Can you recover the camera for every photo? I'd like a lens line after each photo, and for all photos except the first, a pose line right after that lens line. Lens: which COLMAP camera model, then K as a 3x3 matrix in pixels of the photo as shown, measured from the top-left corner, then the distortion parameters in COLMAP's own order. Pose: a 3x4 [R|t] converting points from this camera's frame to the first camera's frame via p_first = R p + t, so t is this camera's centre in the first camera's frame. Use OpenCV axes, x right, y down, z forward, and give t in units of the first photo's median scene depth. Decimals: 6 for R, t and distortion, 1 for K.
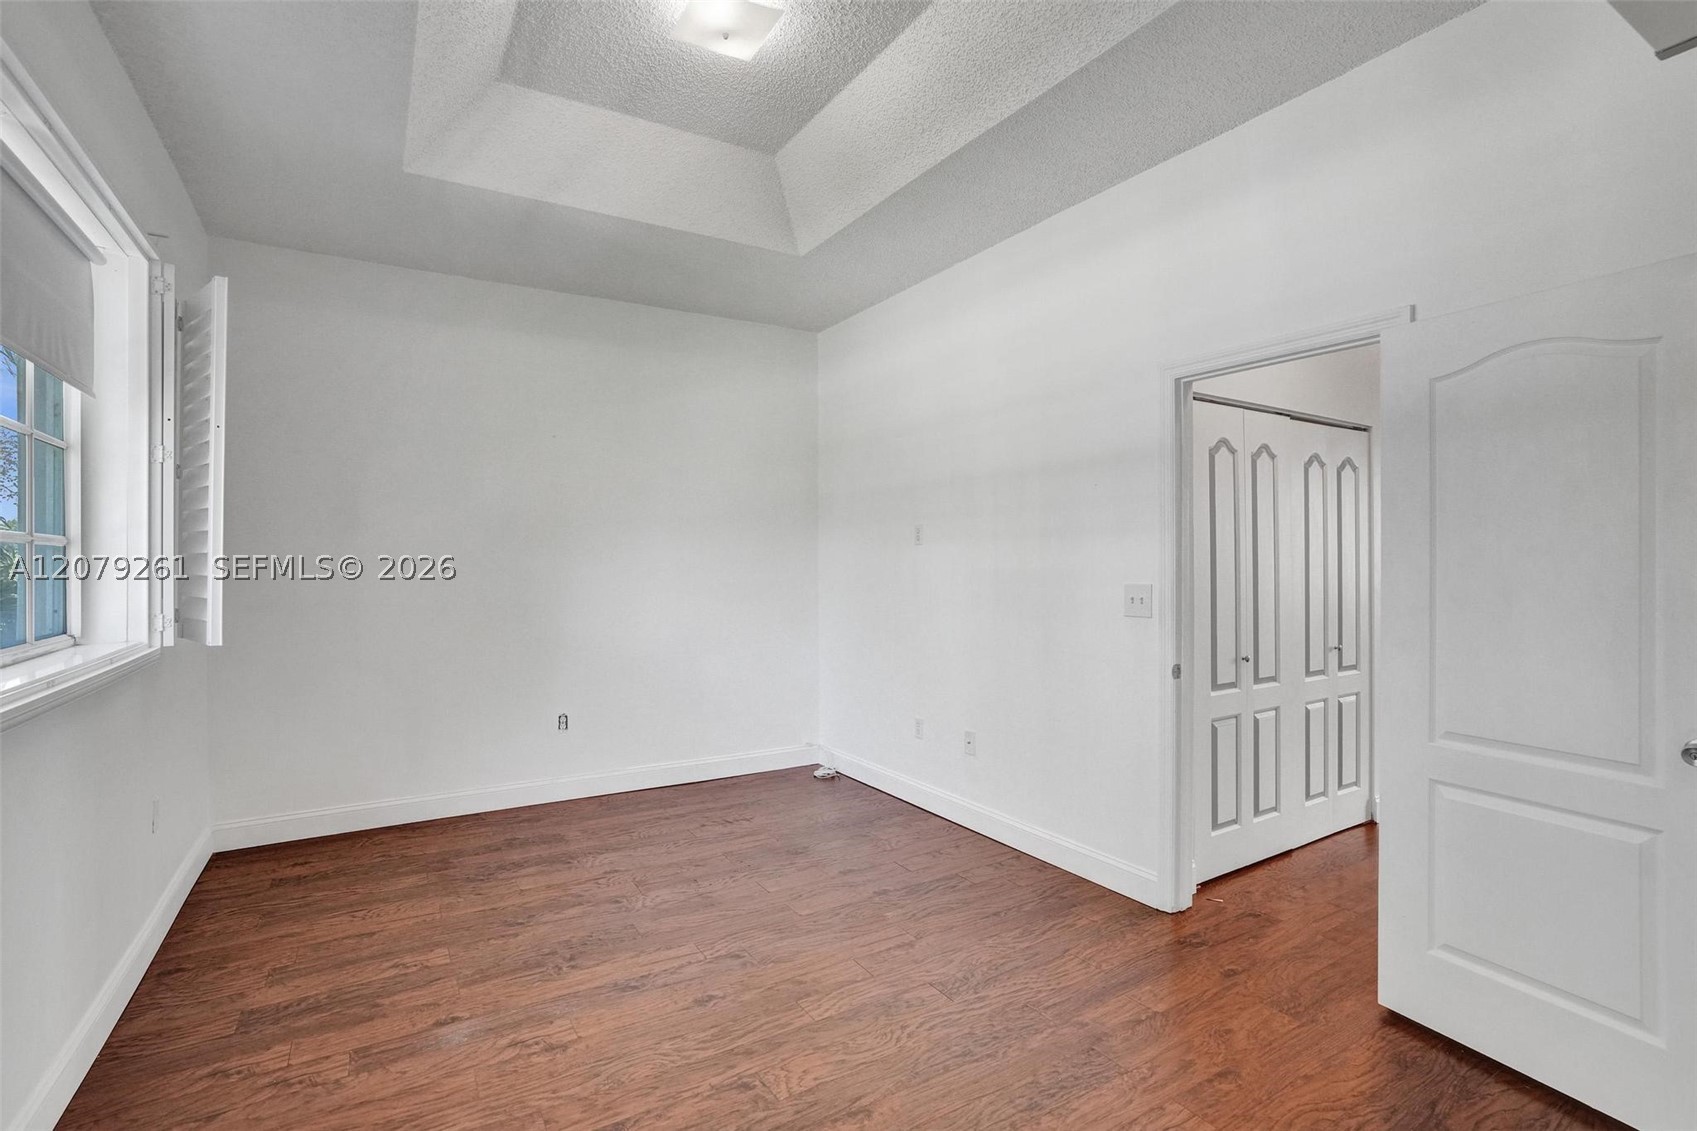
lens RADIAL K [[792.0, 0, 857.7], [0, 792.0, 577.0], [0, 0, 1]] dist [-0.053251, 0.030213]
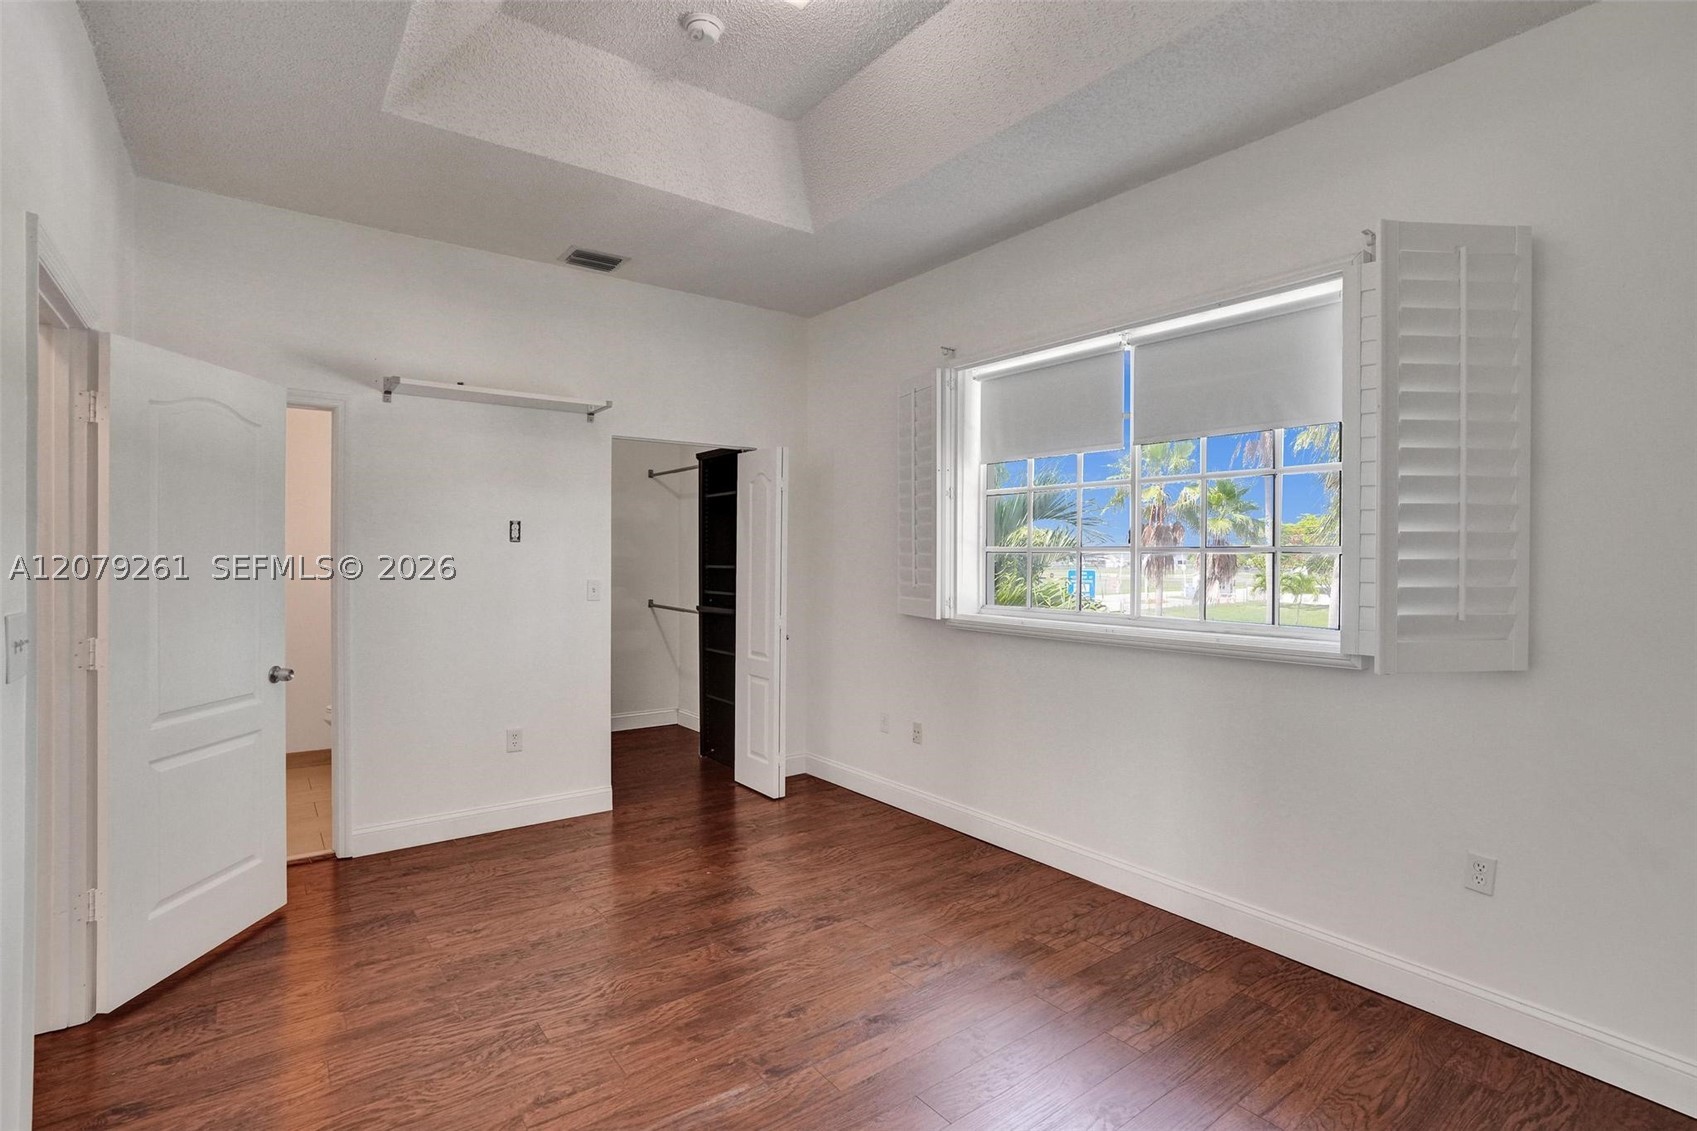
lens RADIAL K [[825.0, 0, 866.3], [0, 825.0, 554.7], [0, 0, 1]] dist [-0.055326, 0.034300]
pose [[-0.994676, -0.001134, -0.103042, -0.134277], [-0.002801, 0.999868, 0.016031, -0.039828], [0.103010, 0.016234, -0.994548, 1.513687]]
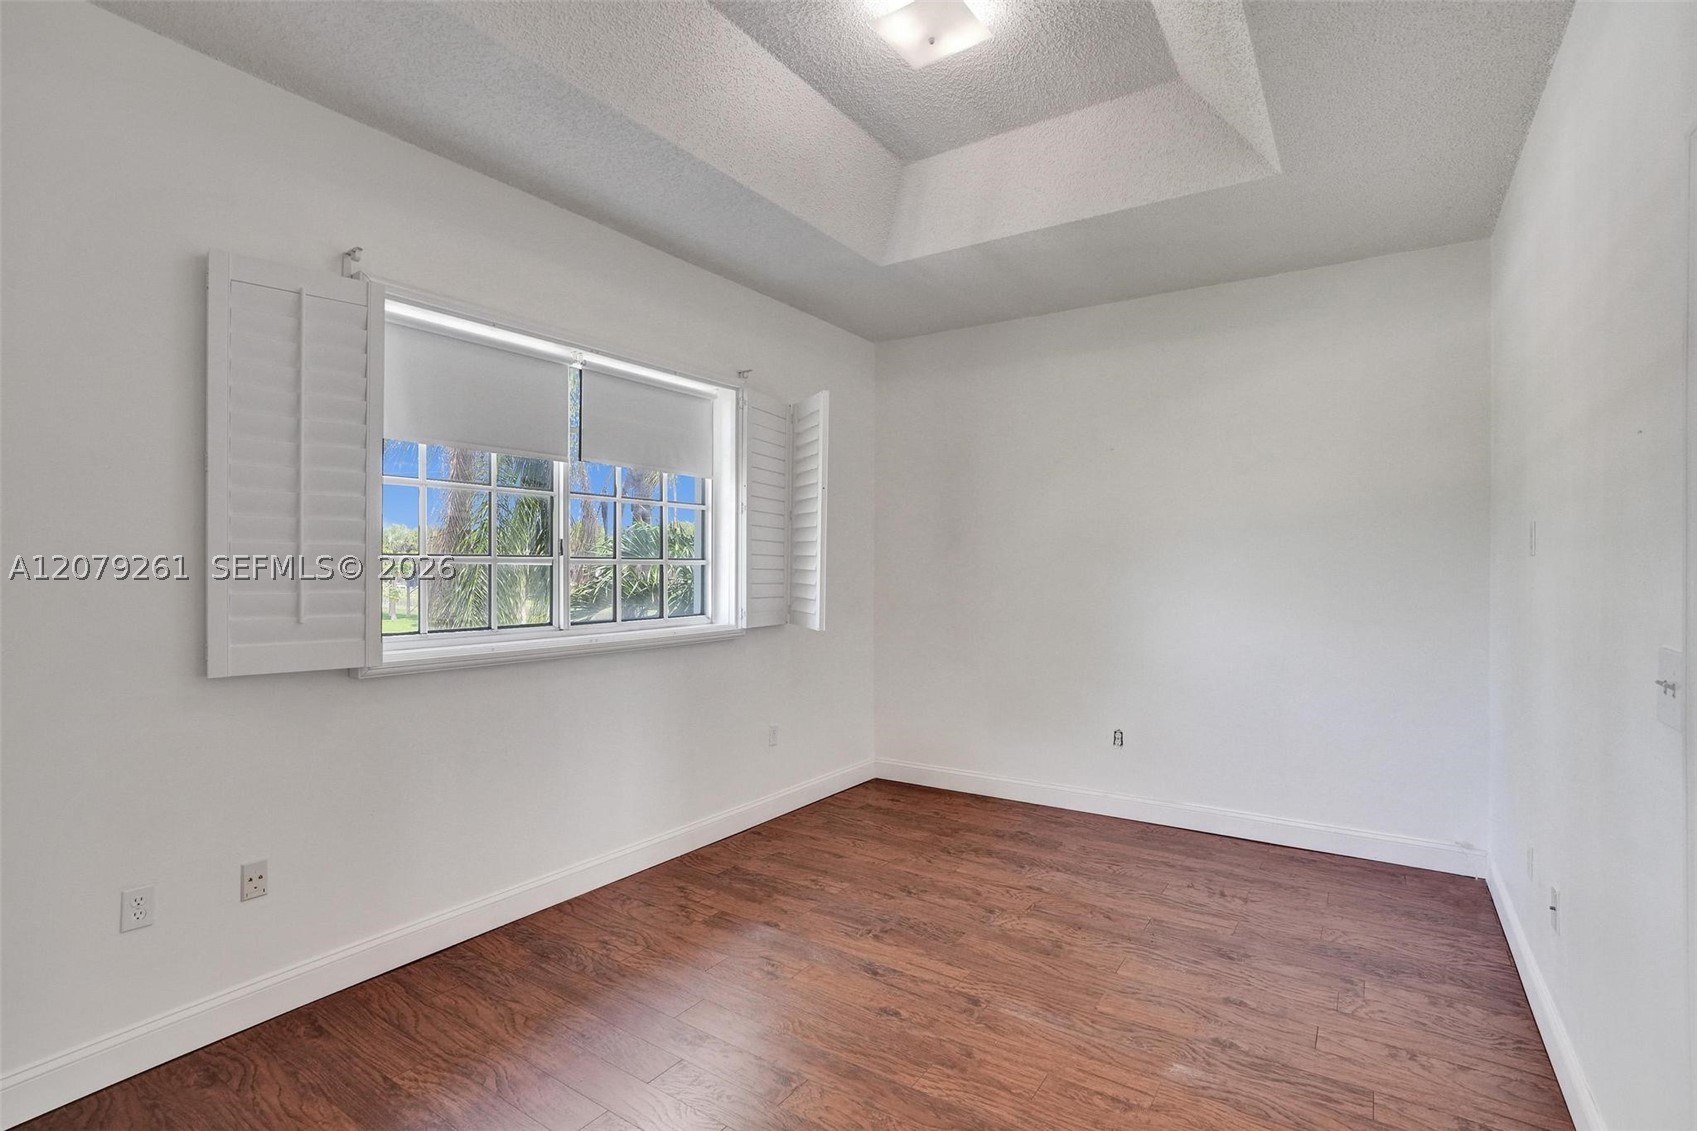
lens RADIAL K [[792.0, 0, 857.7], [0, 792.0, 577.0], [0, 0, 1]] dist [-0.053251, 0.030213]
pose [[0.424347, 0.011817, -0.905423, 0.524963], [-0.018433, 0.999820, 0.004411, -0.021662], [0.905312, 0.014818, 0.424489, 0.391609]]
